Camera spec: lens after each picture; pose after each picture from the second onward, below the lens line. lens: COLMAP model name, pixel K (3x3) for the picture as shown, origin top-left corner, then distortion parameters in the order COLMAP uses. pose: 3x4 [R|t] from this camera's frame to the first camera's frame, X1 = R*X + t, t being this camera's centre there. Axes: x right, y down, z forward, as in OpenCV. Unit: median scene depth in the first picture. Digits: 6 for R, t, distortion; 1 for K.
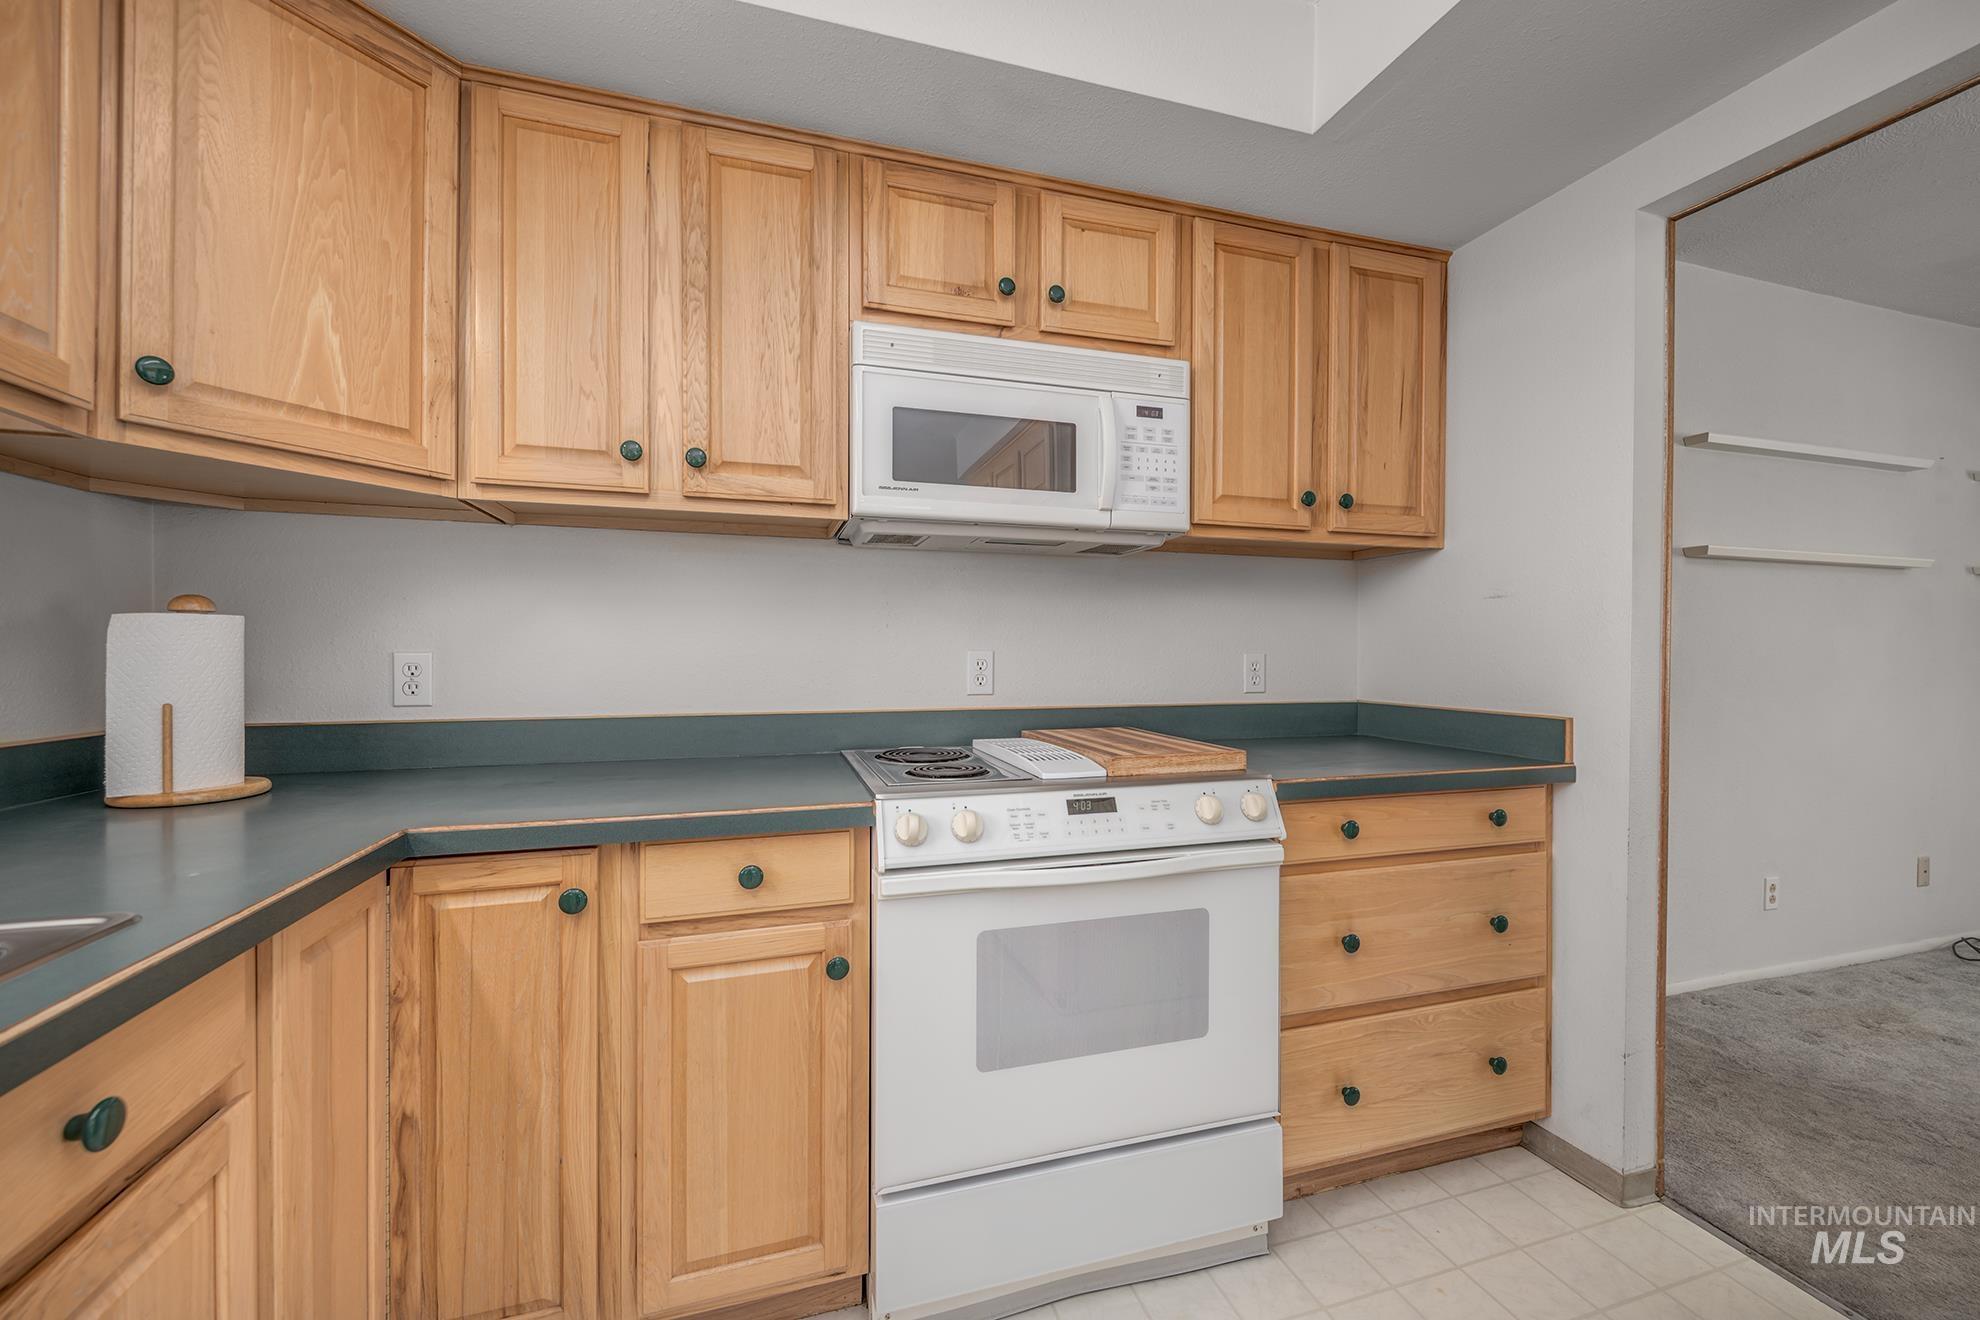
lens RADIAL K [[774.0, 0, 996.1], [0, 774.0, 658.8], [0, 0, 1]] dist [0.000073, -0.002719]
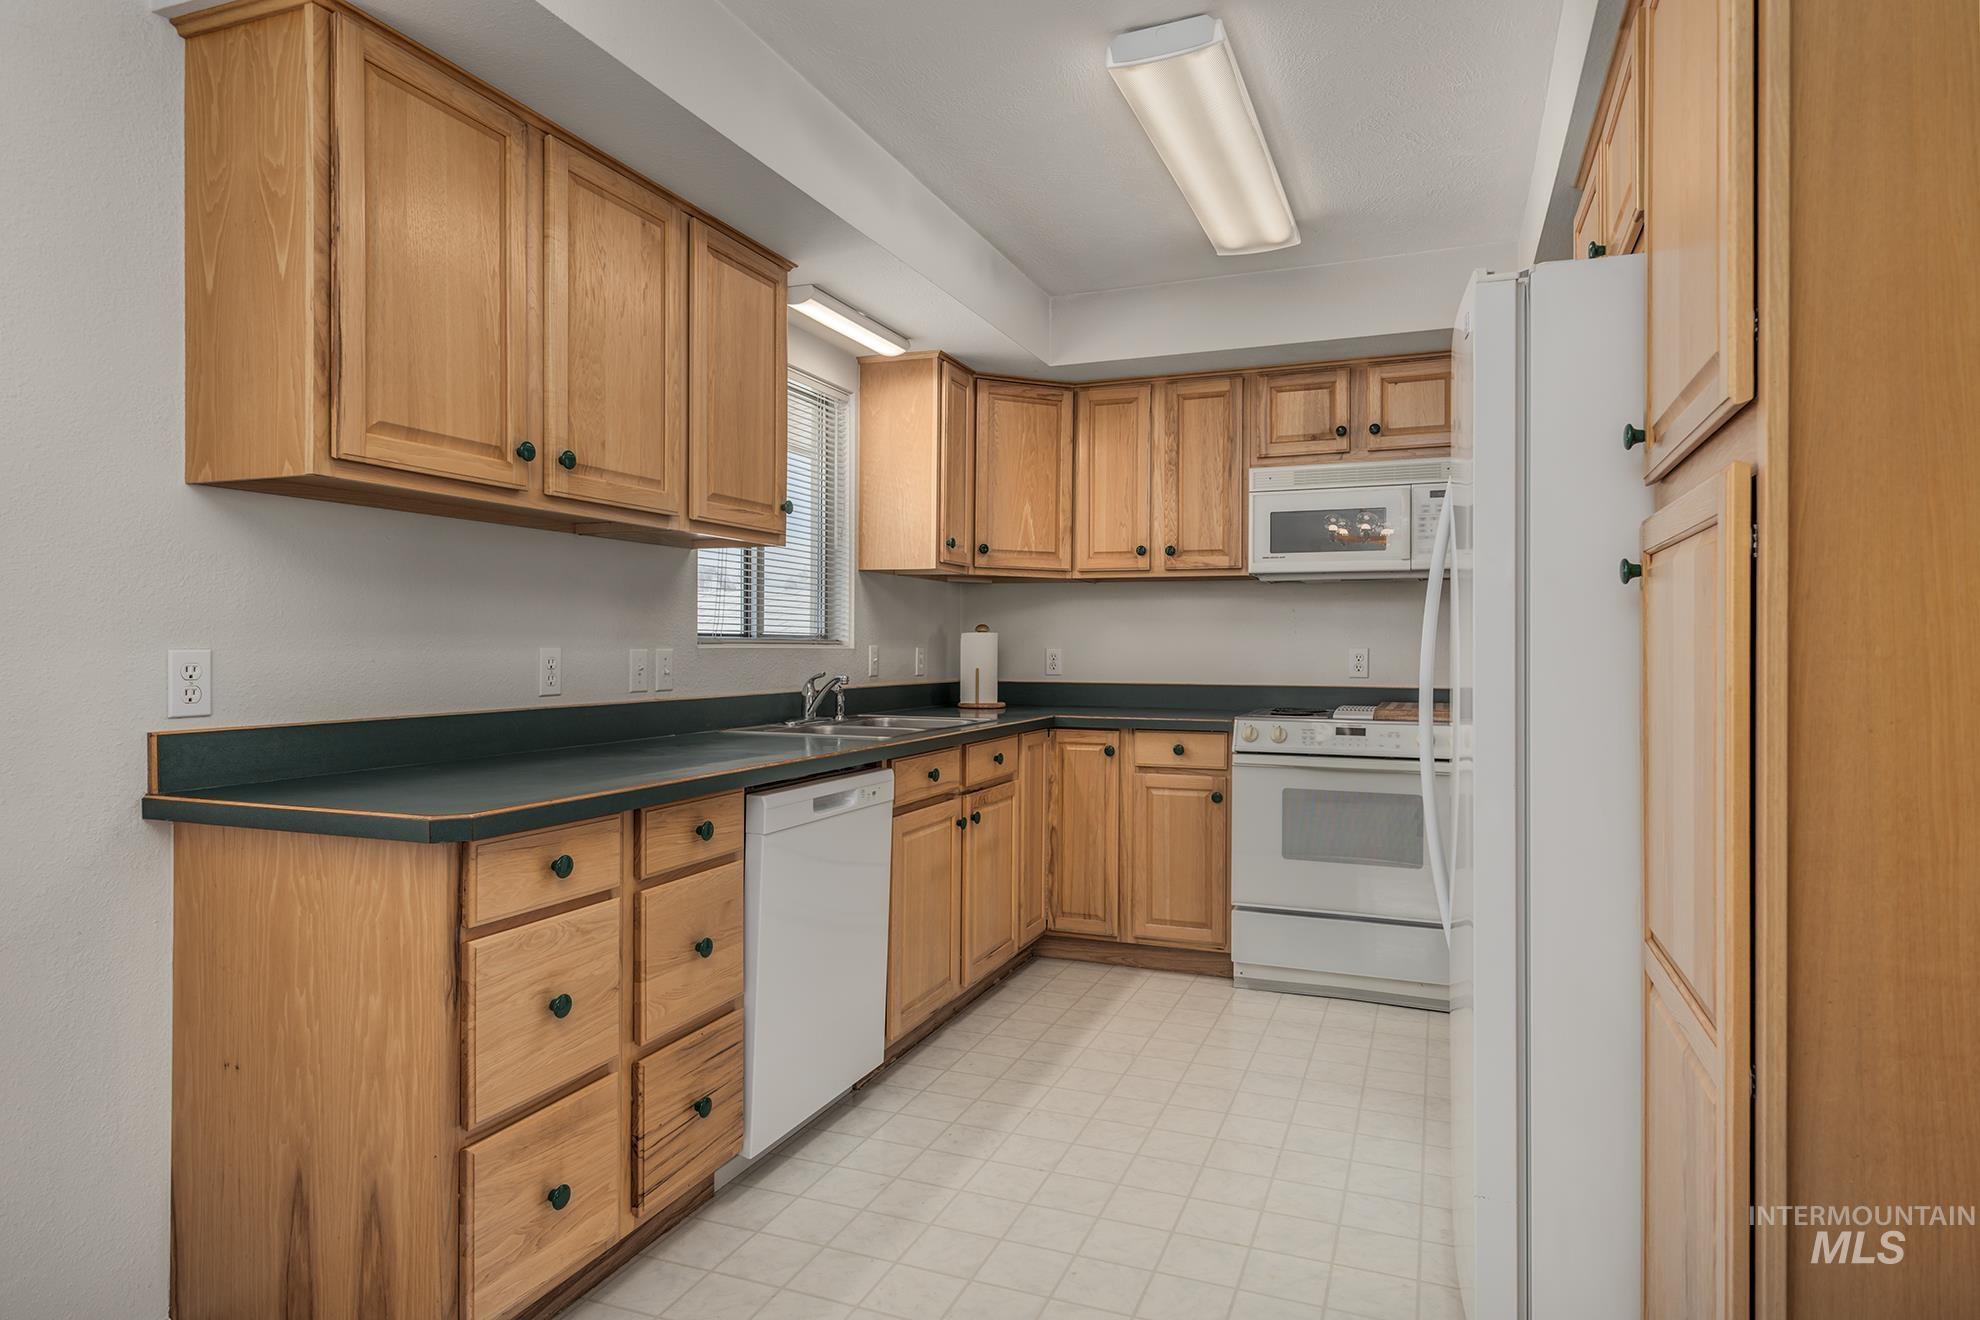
lens RADIAL K [[1141.0, 0, 1010.3], [0, 1141.0, 647.1], [0, 0, 1]] dist [0.007860, 0.000069]
pose [[0.785204, 0.000299, -0.619237, 1.176148], [-0.007051, 0.999939, -0.008457, 0.016830], [0.619197, 0.011006, 0.785159, -1.655641]]
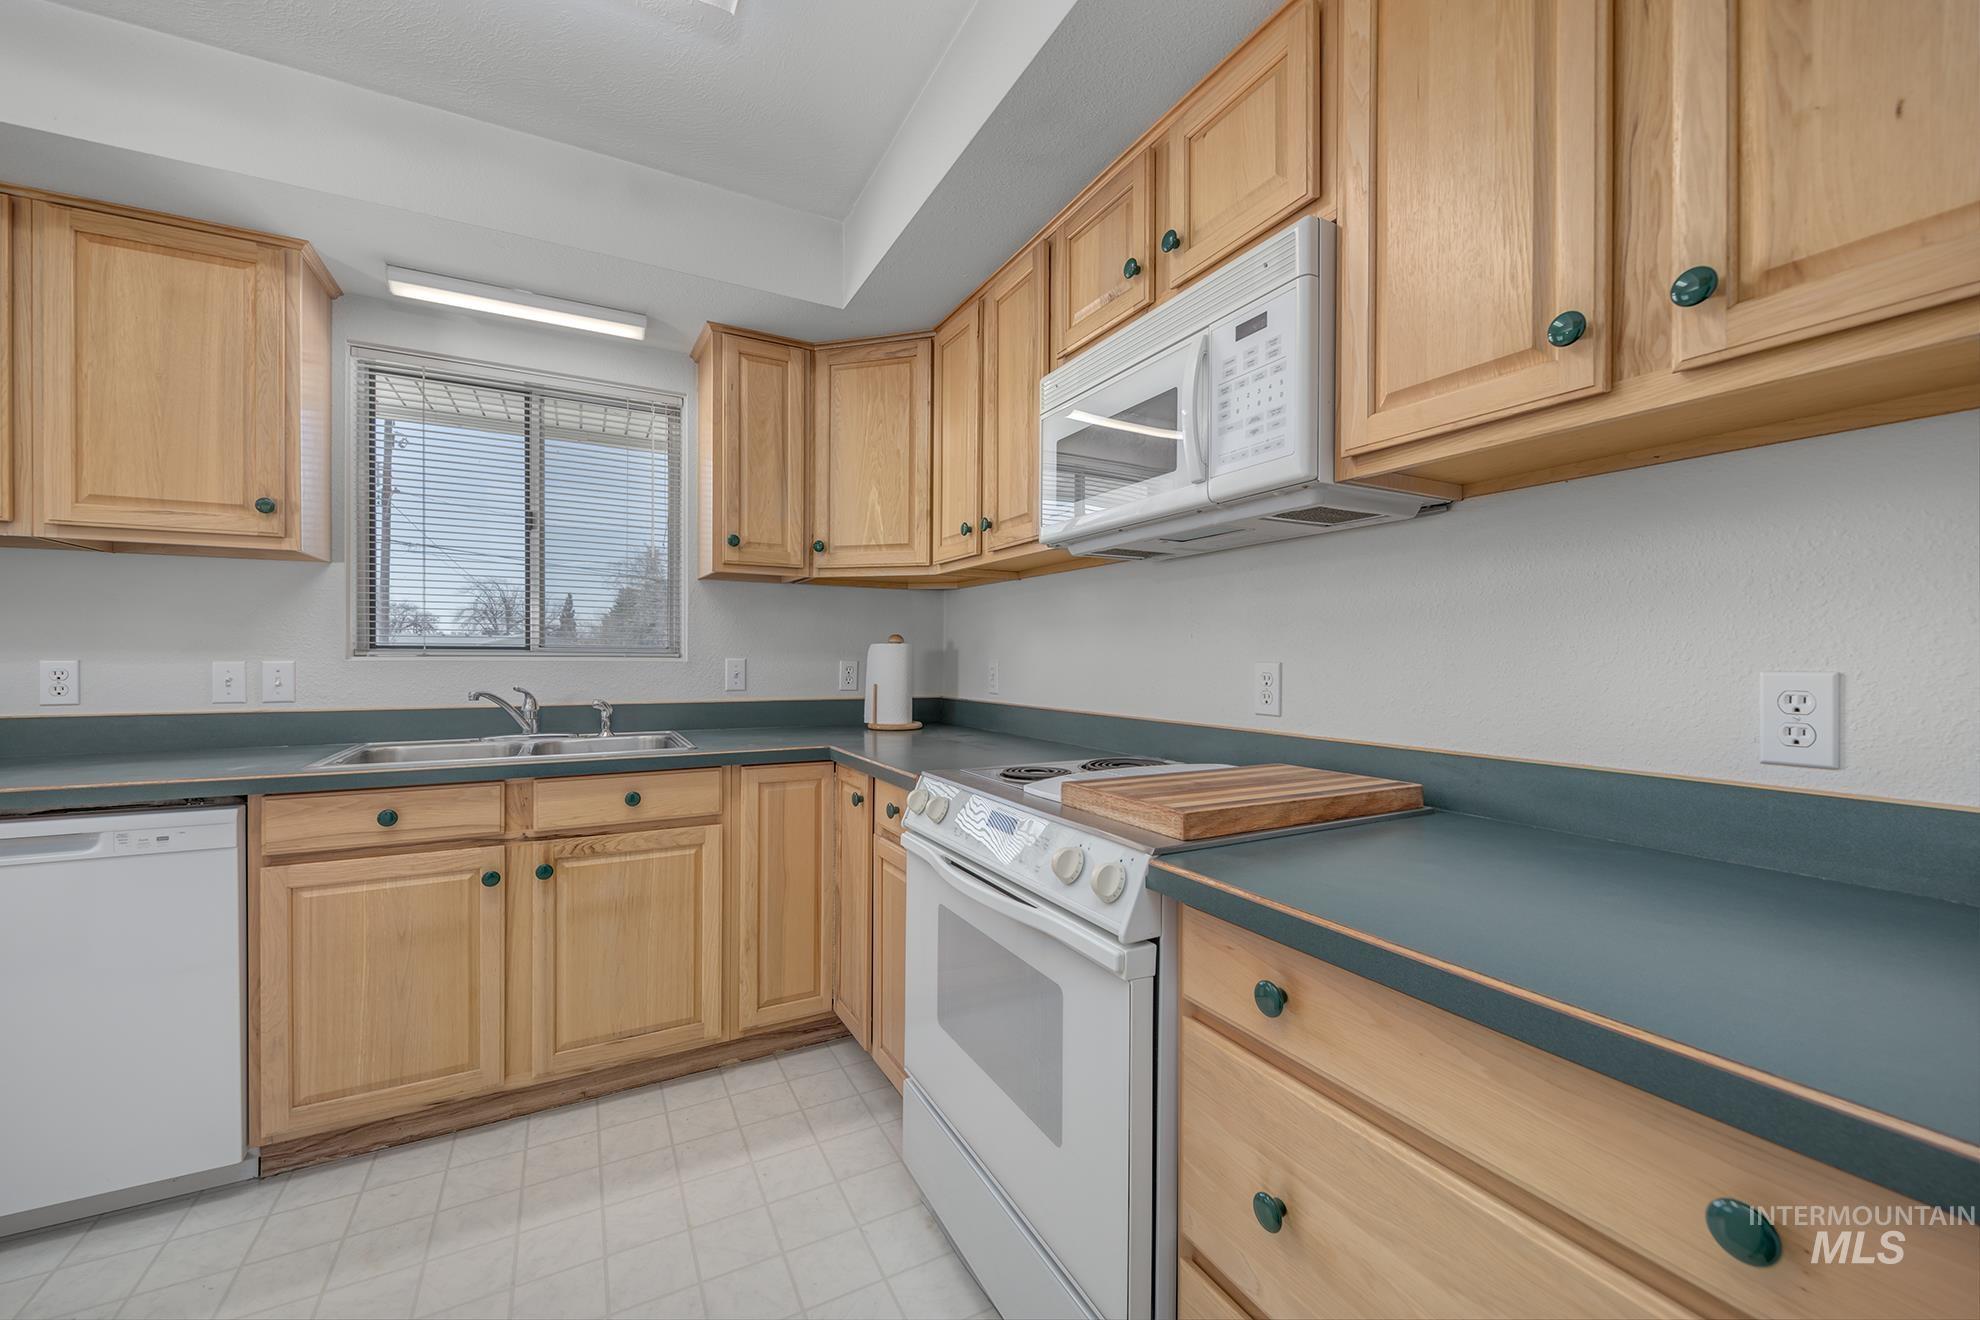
lens RADIAL K [[774.0, 0, 1002.5], [0, 774.0, 664.2], [0, 0, 1]] dist [0.000073, -0.002719]
pose [[0.198201, 0.005479, -0.980146, 1.063963], [-0.012186, 0.999921, 0.003125, -0.010497], [0.980086, 0.011324, 0.198252, 0.799491]]
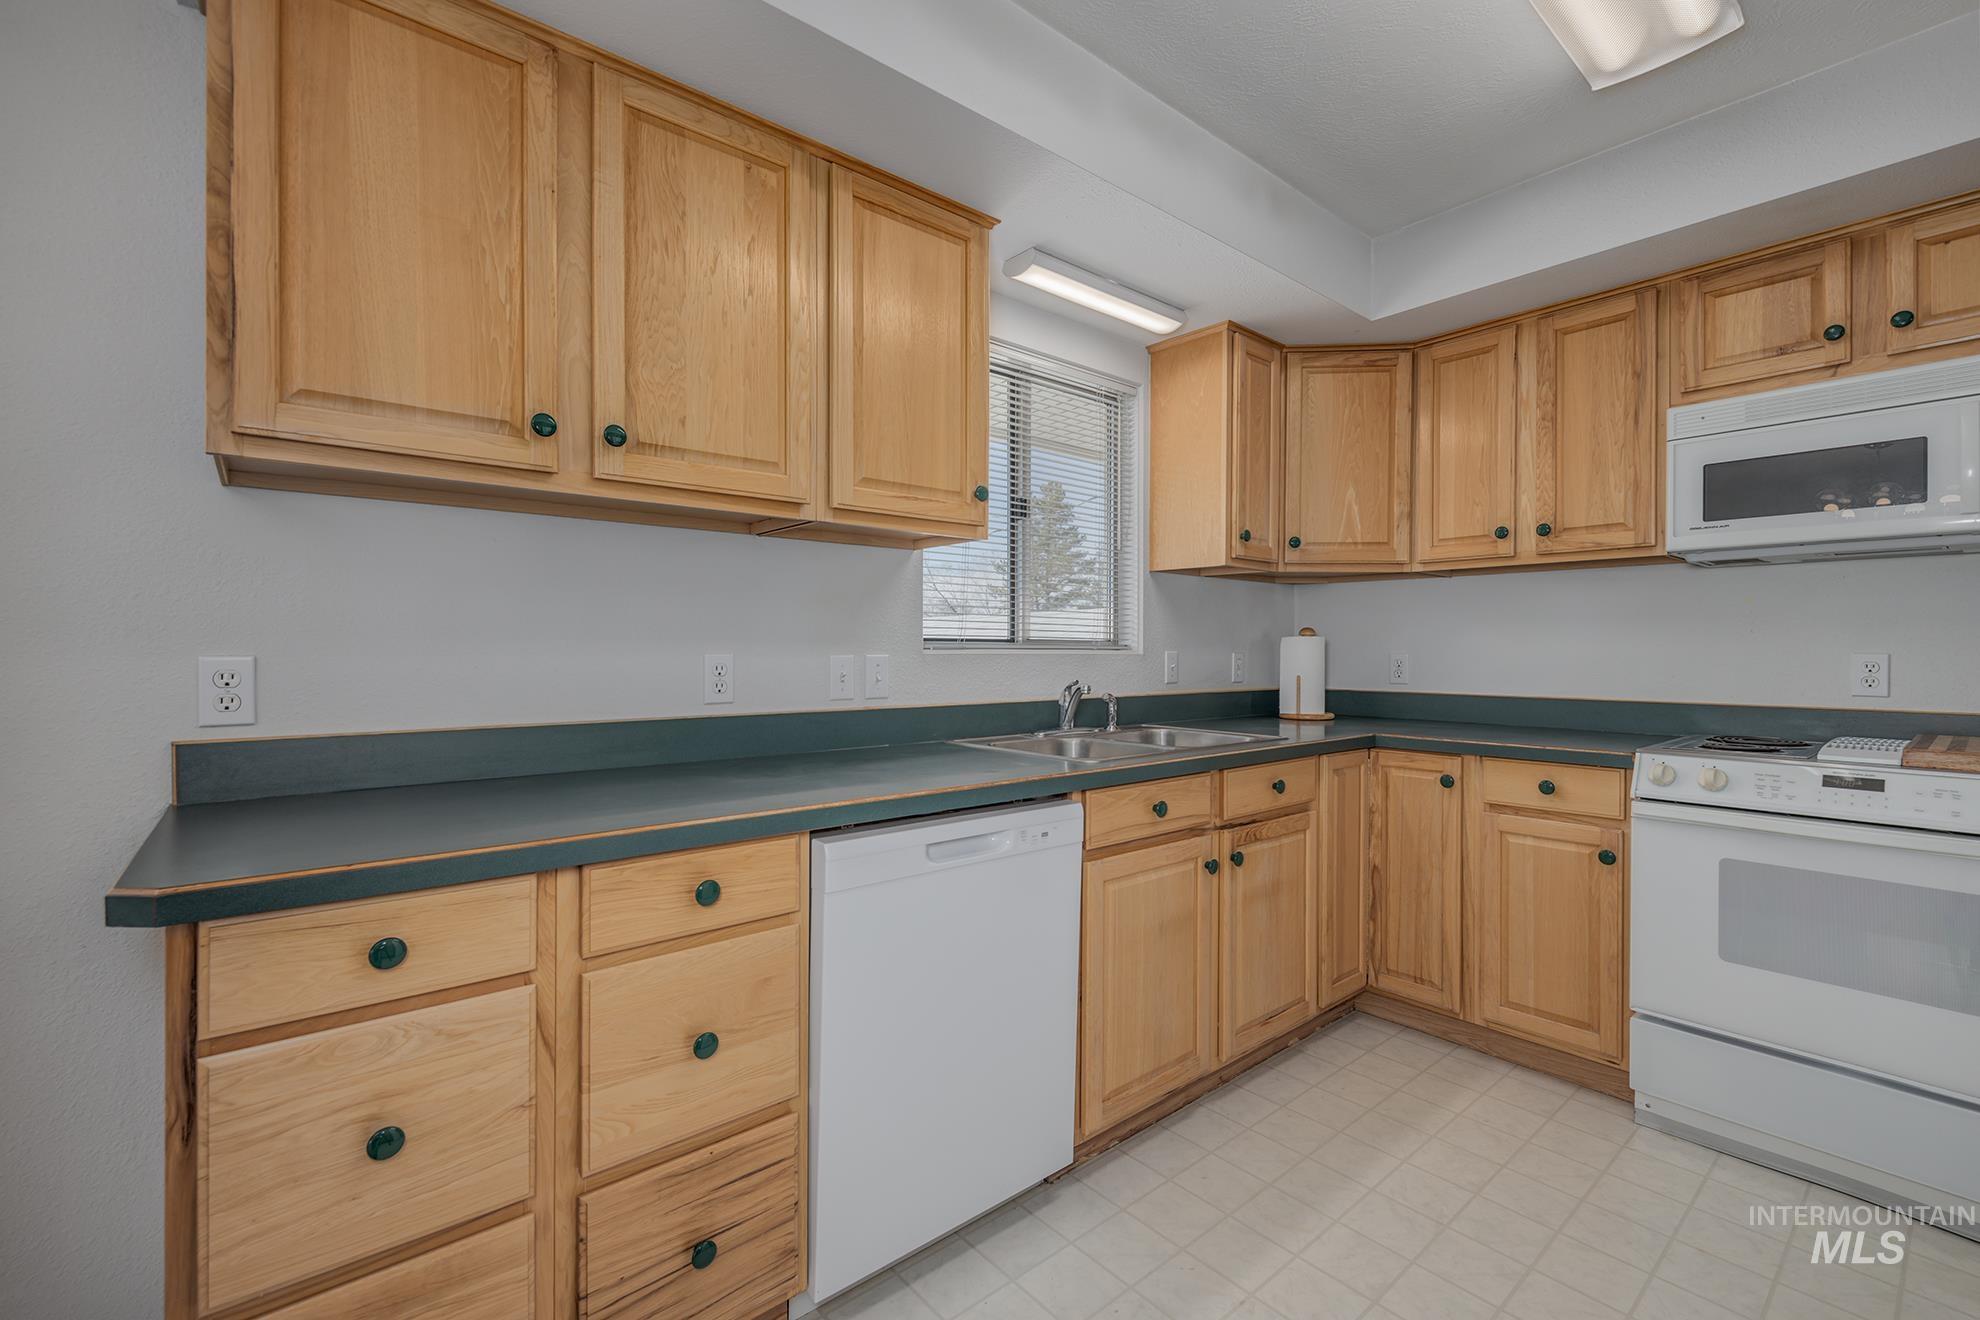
lens RADIAL K [[852.5, 0, 998.6], [0, 852.5, 651.5], [0, 0, 1]] dist [0.007636, -0.004733]
pose [[0.392705, -0.000639, -0.919664, 0.818910], [-0.009468, 0.999944, -0.004737, 0.005730], [0.919616, 0.010568, 0.392677, -0.736855]]
